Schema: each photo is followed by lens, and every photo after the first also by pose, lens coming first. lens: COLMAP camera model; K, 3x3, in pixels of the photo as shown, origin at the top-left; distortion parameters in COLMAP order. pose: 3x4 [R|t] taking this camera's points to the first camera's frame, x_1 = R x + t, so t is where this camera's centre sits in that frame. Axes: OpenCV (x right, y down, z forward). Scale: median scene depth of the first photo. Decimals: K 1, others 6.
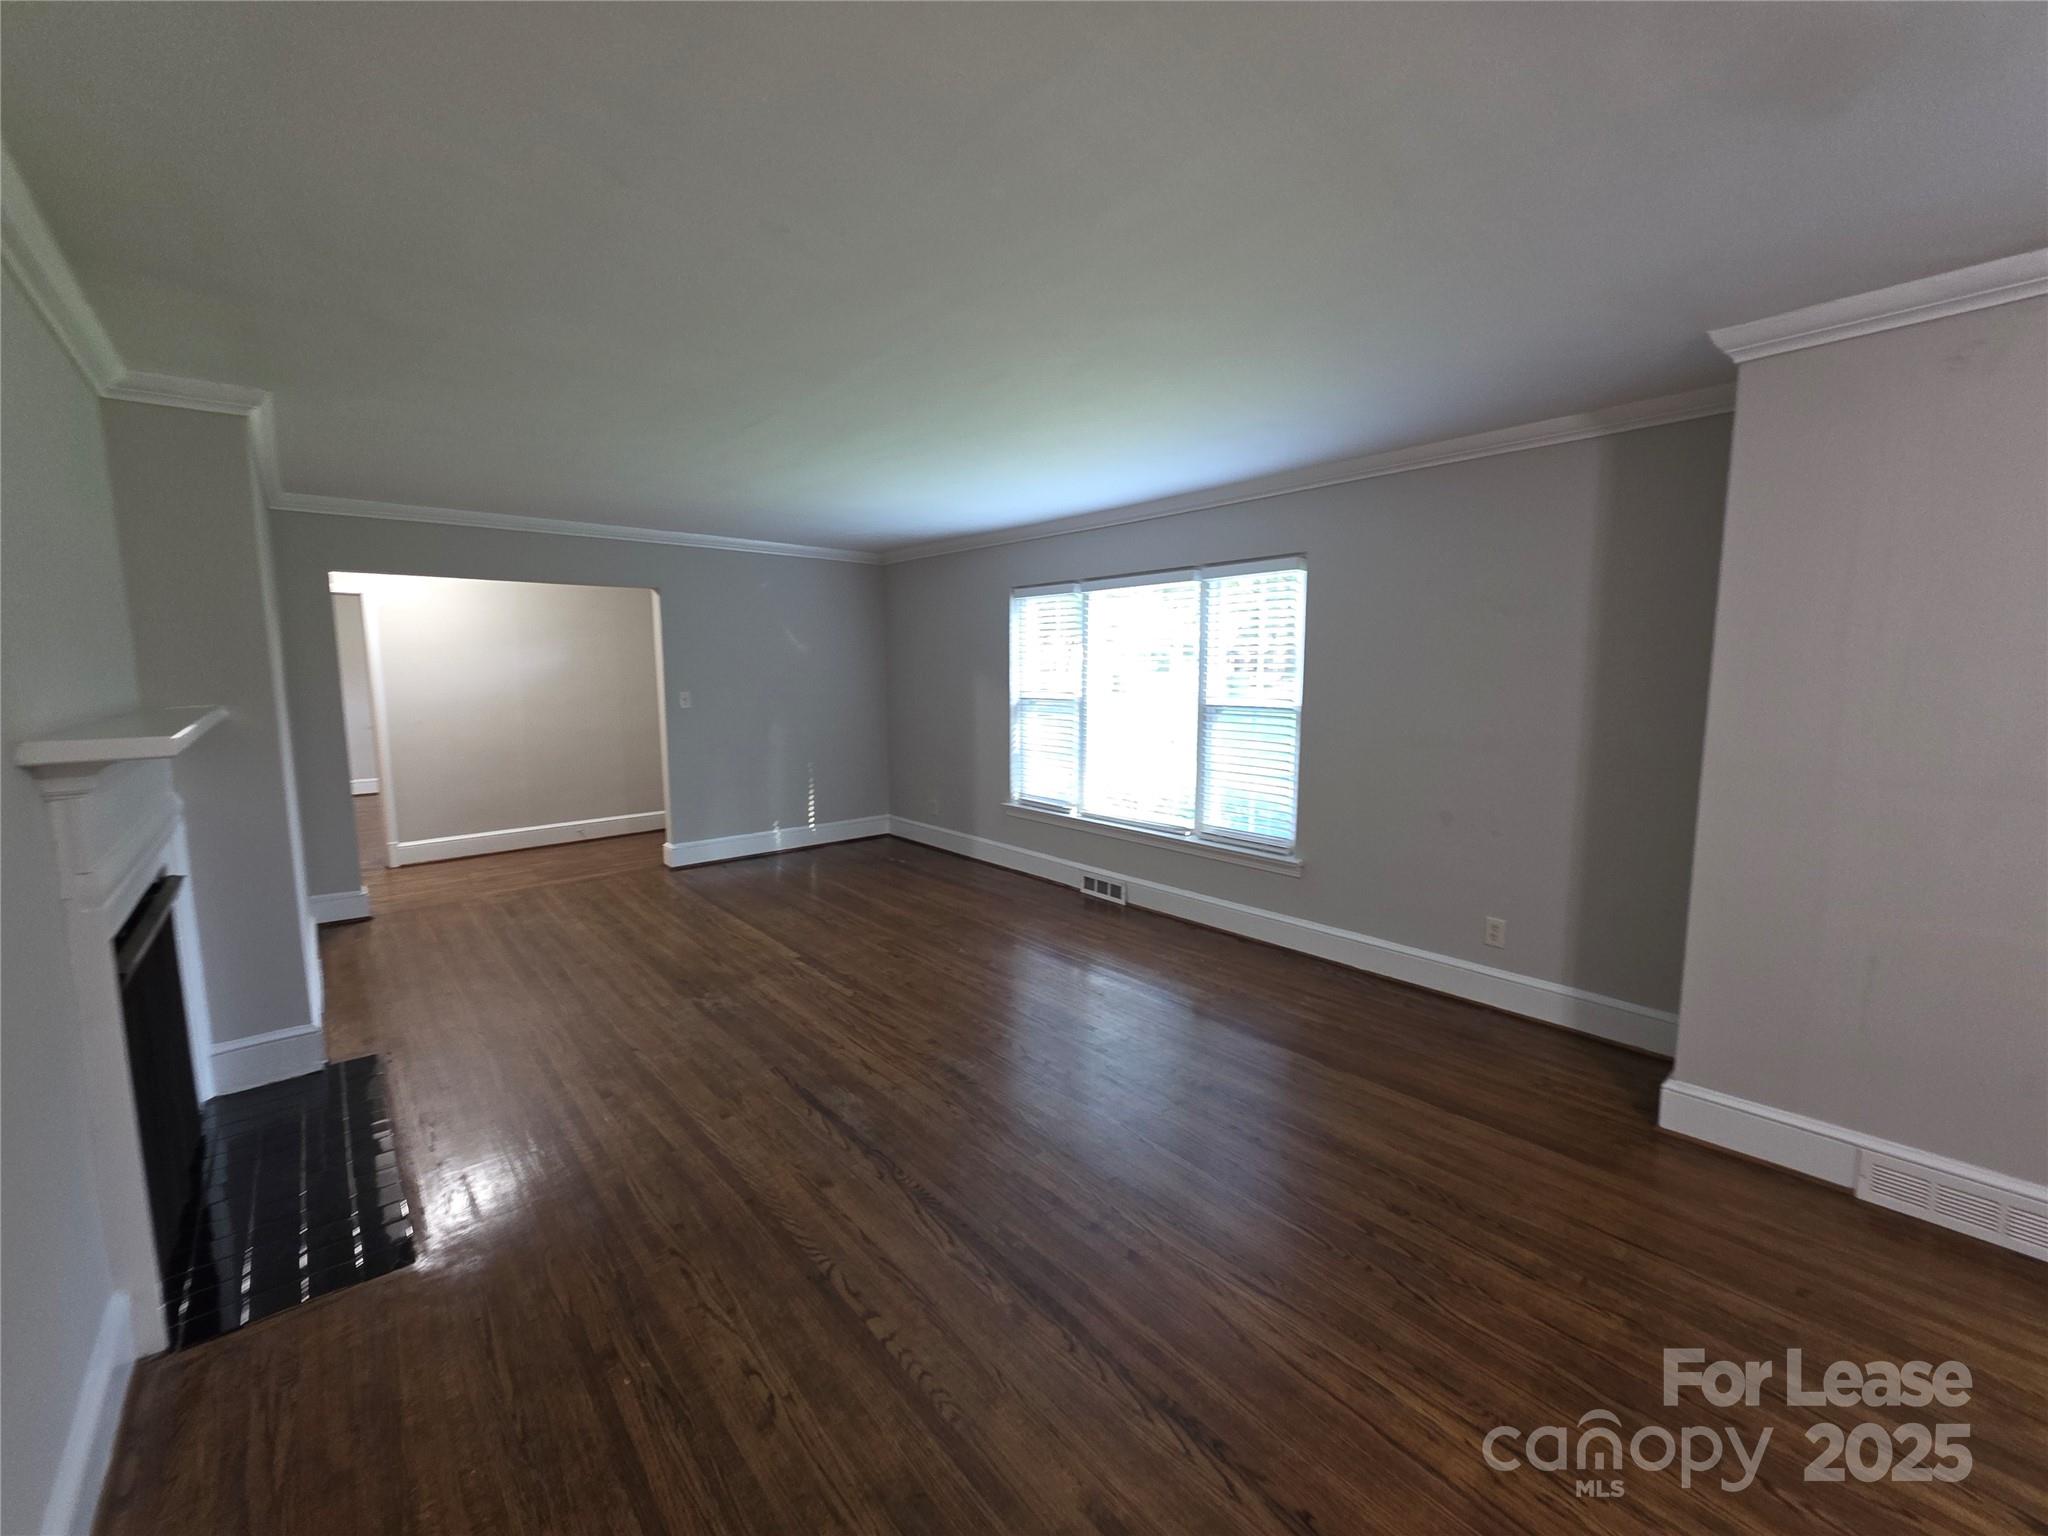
lens RADIAL K [[816.7, 0, 1021.5], [0, 816.7, 763.2], [0, 0, 1]] dist [0.001626, -0.000298]
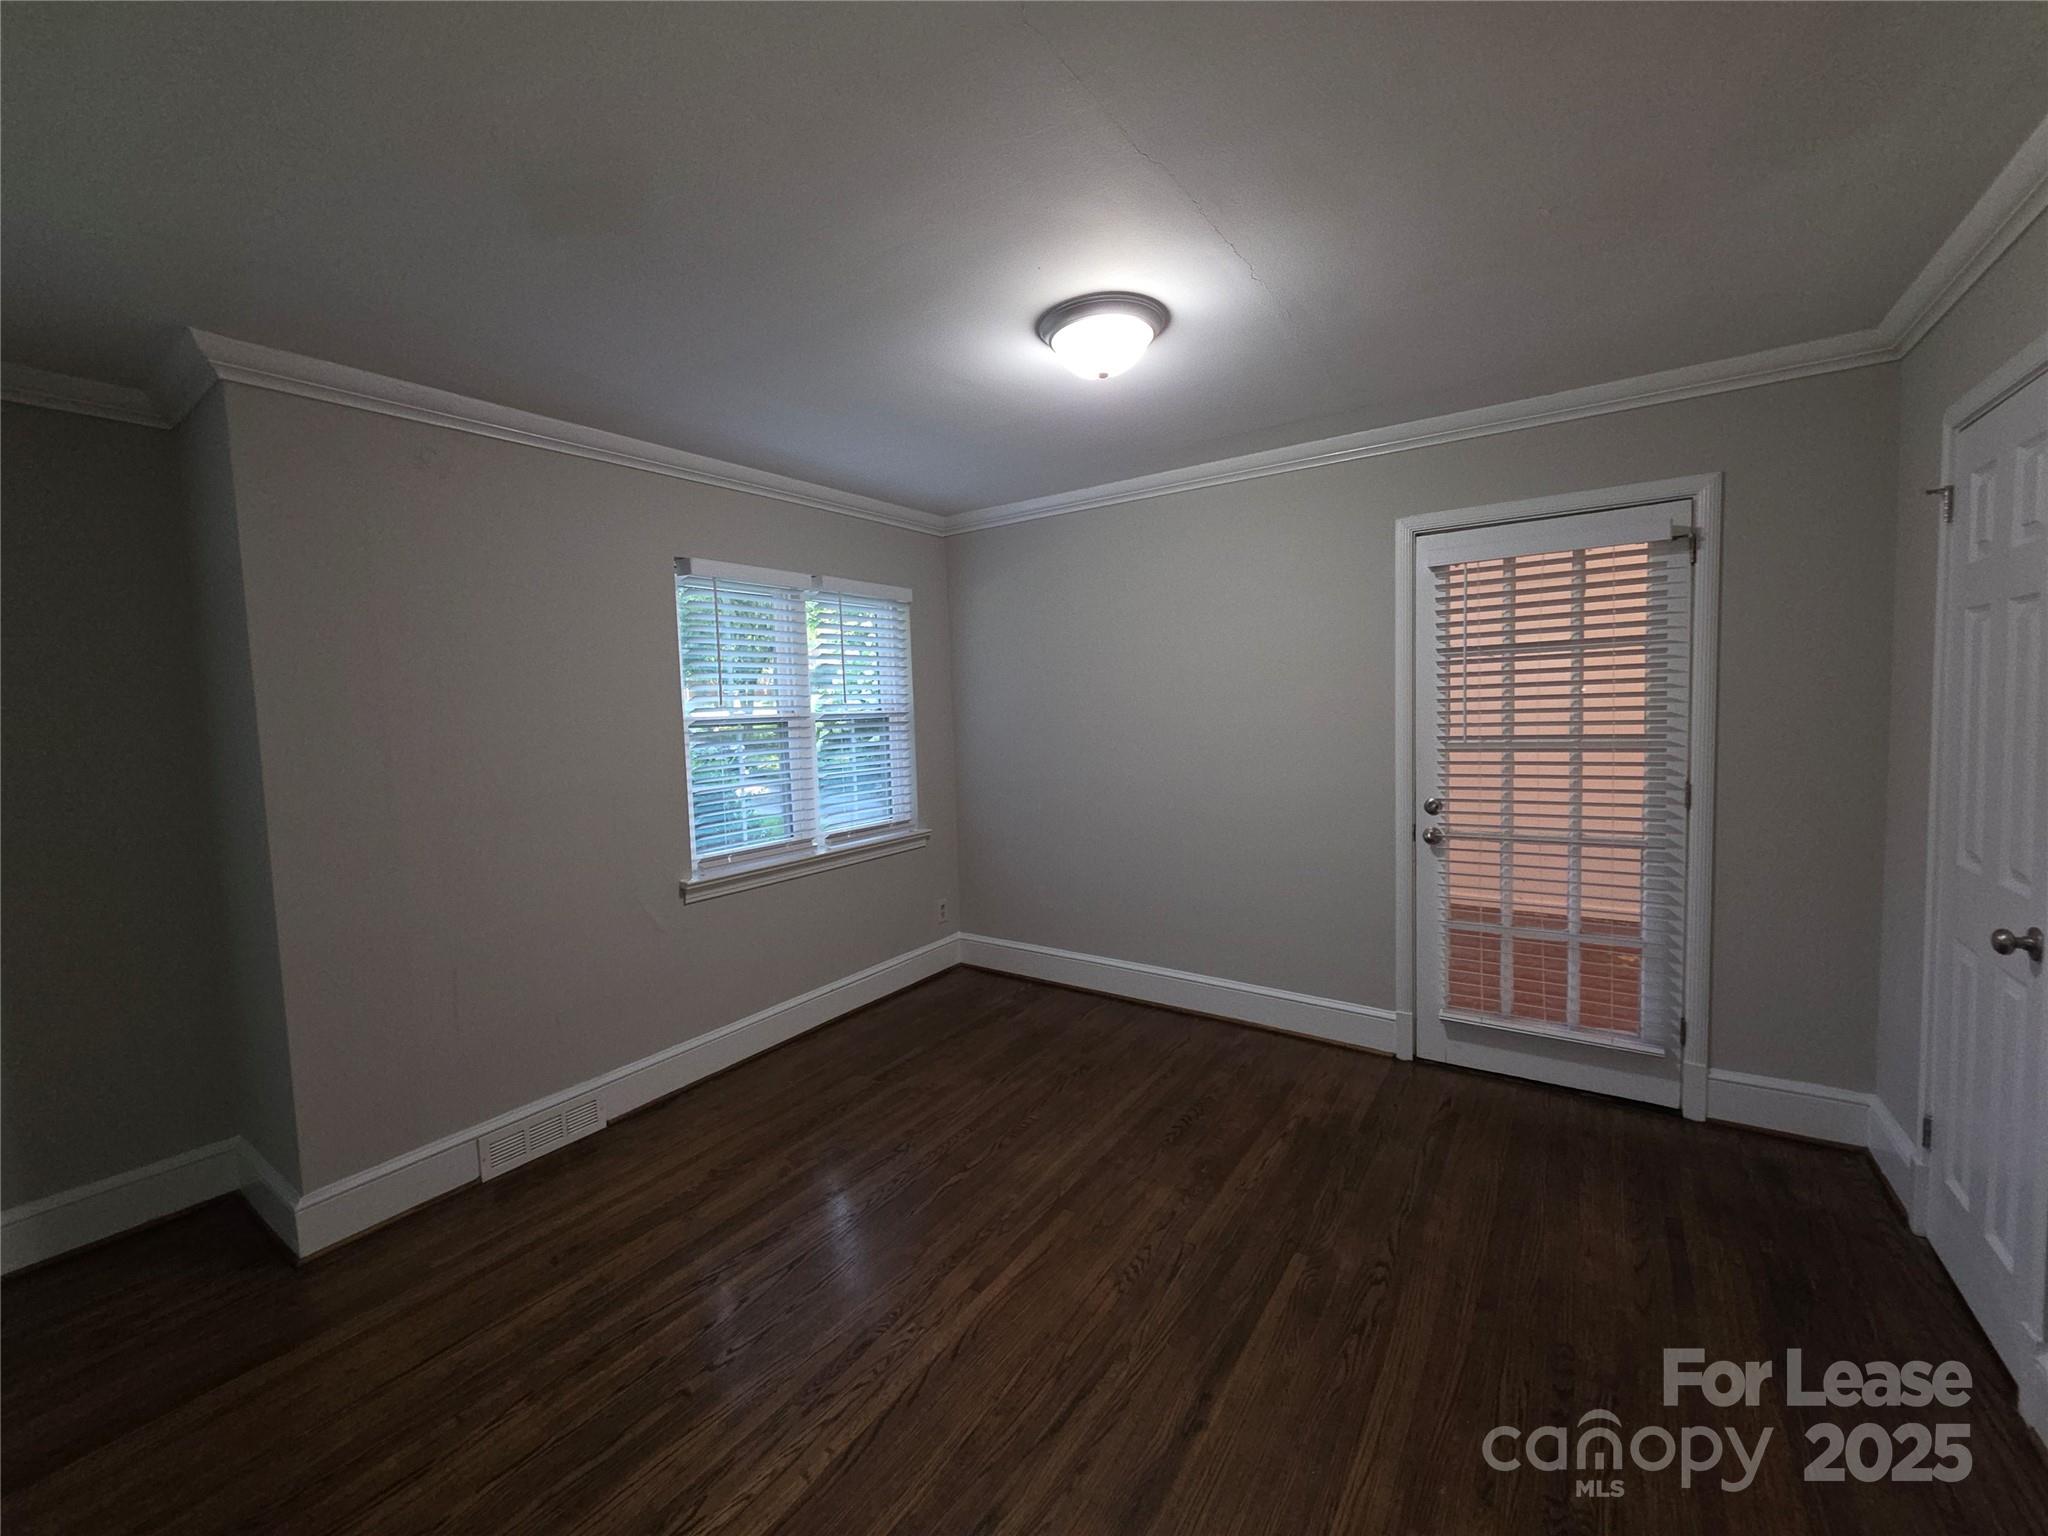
lens RADIAL K [[816.7, 0, 1021.5], [0, 816.7, 763.2], [0, 0, 1]] dist [0.001626, -0.000298]
pose [[-0.246702, -0.046390, 0.967980, -0.102268], [0.146568, 0.985577, 0.084588, -0.010710], [-0.957944, 0.162743, -0.236344, 0.216005]]
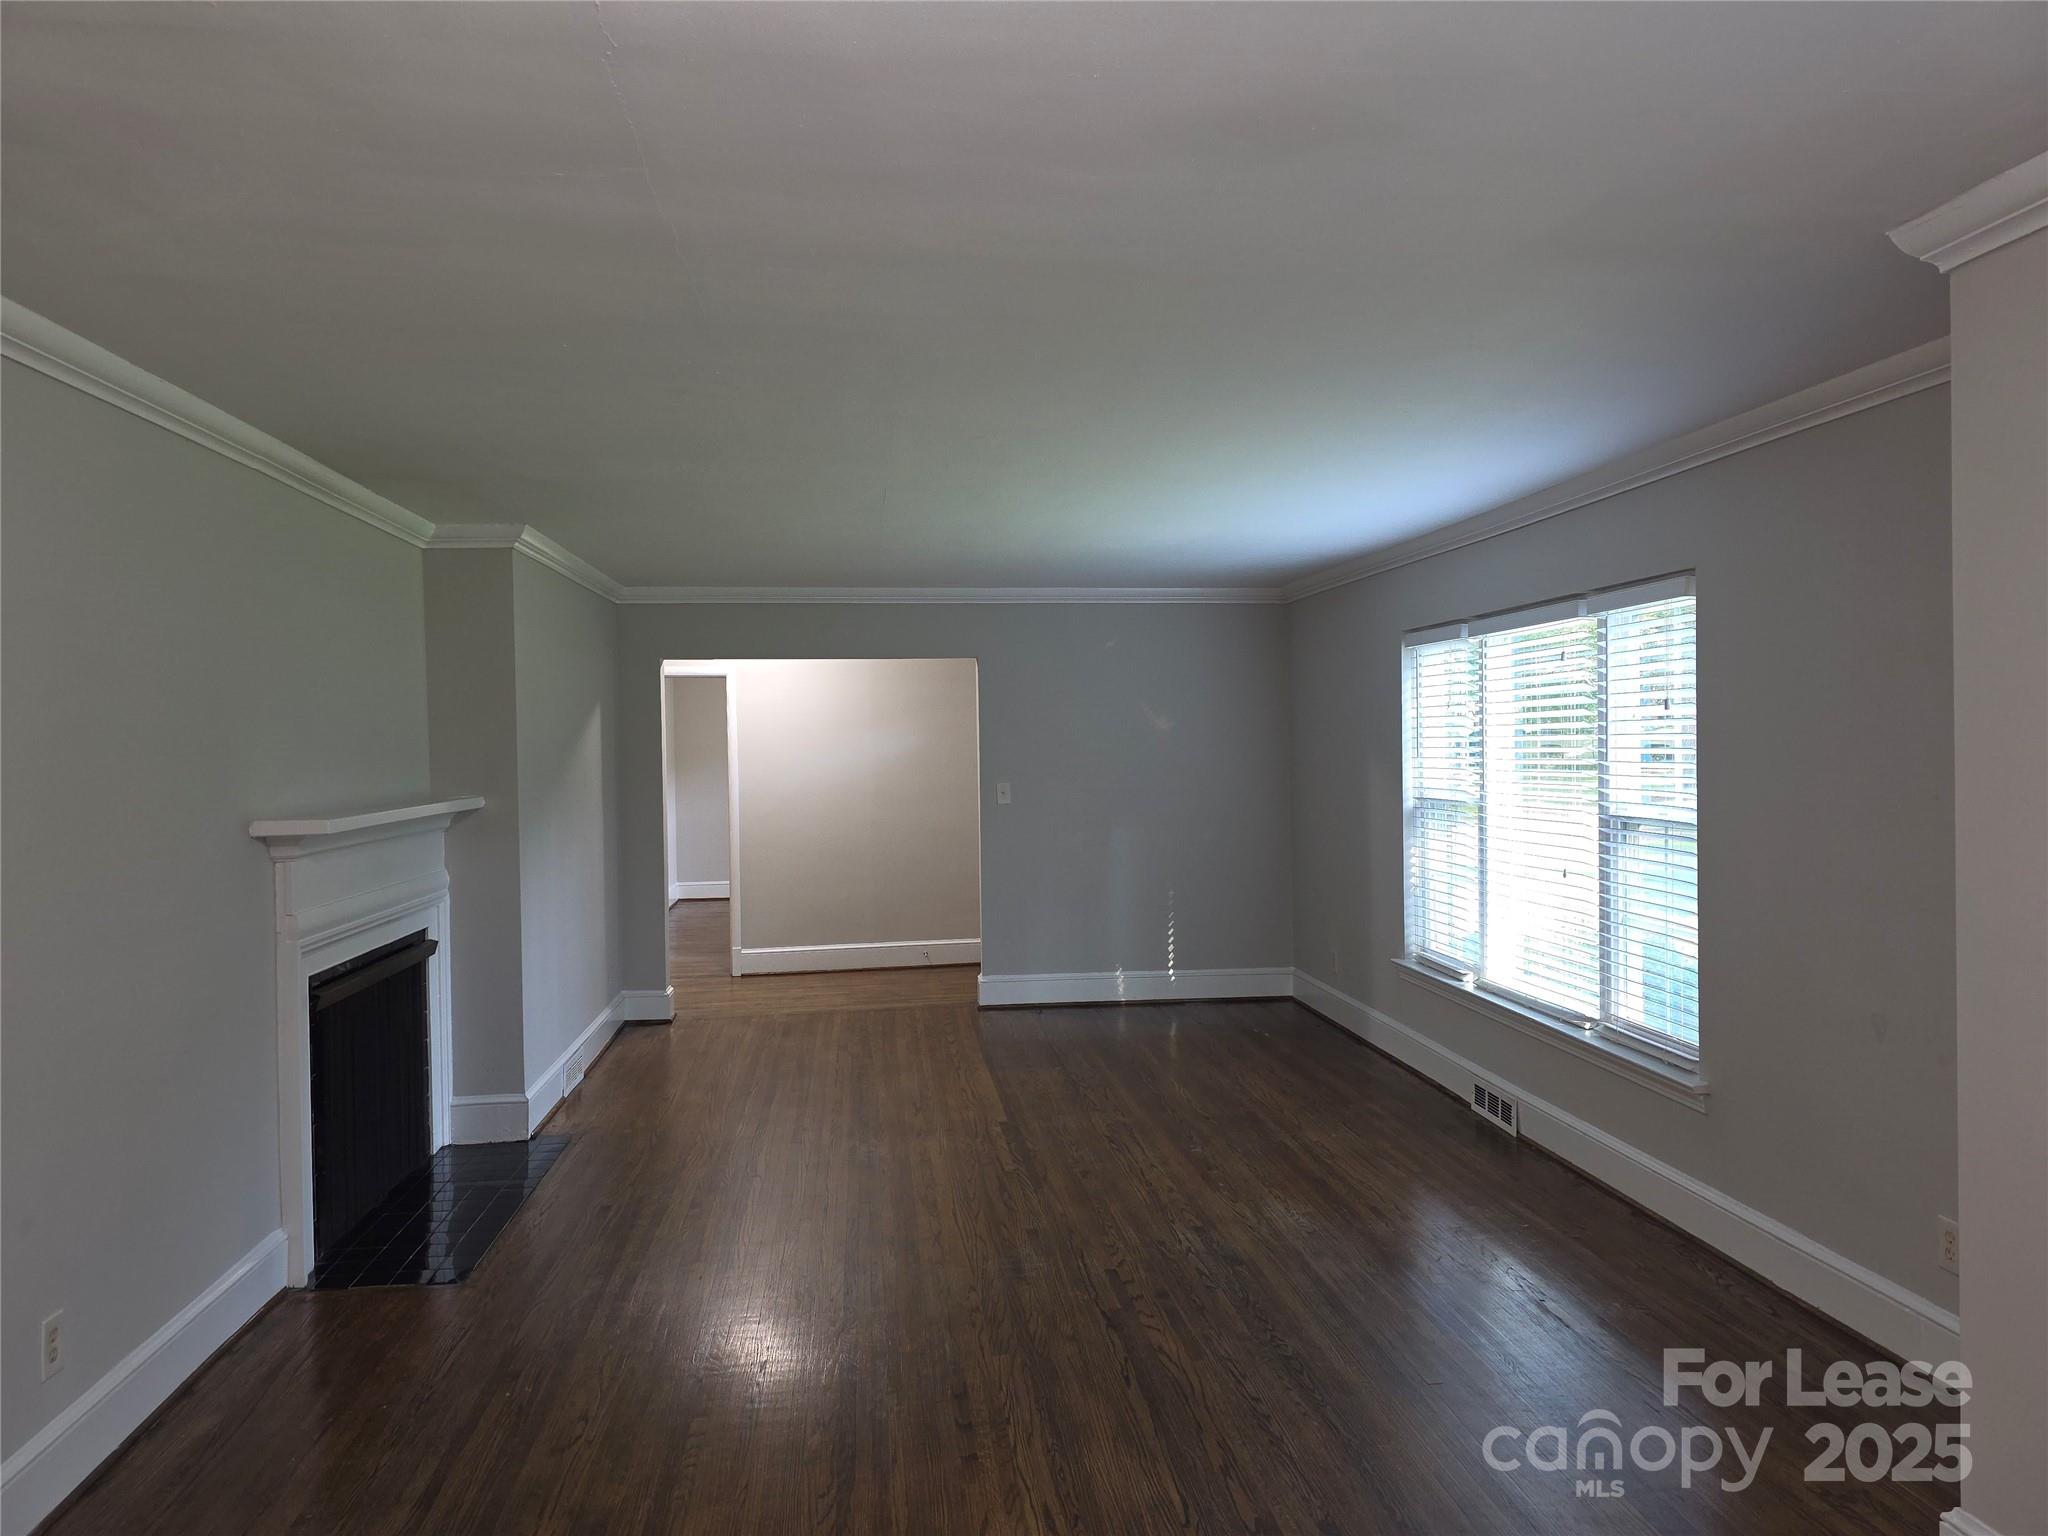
lens RADIAL K [[1360.3, 0, 1014.9], [0, 1360.3, 773.2], [0, 0, 1]] dist [0.064655, -0.067682]
pose [[0.823302, 0.005220, -0.567579, 0.451442], [-0.056368, 0.995767, -0.072606, -0.002852], [0.564798, 0.091770, 0.820111, -0.098716]]
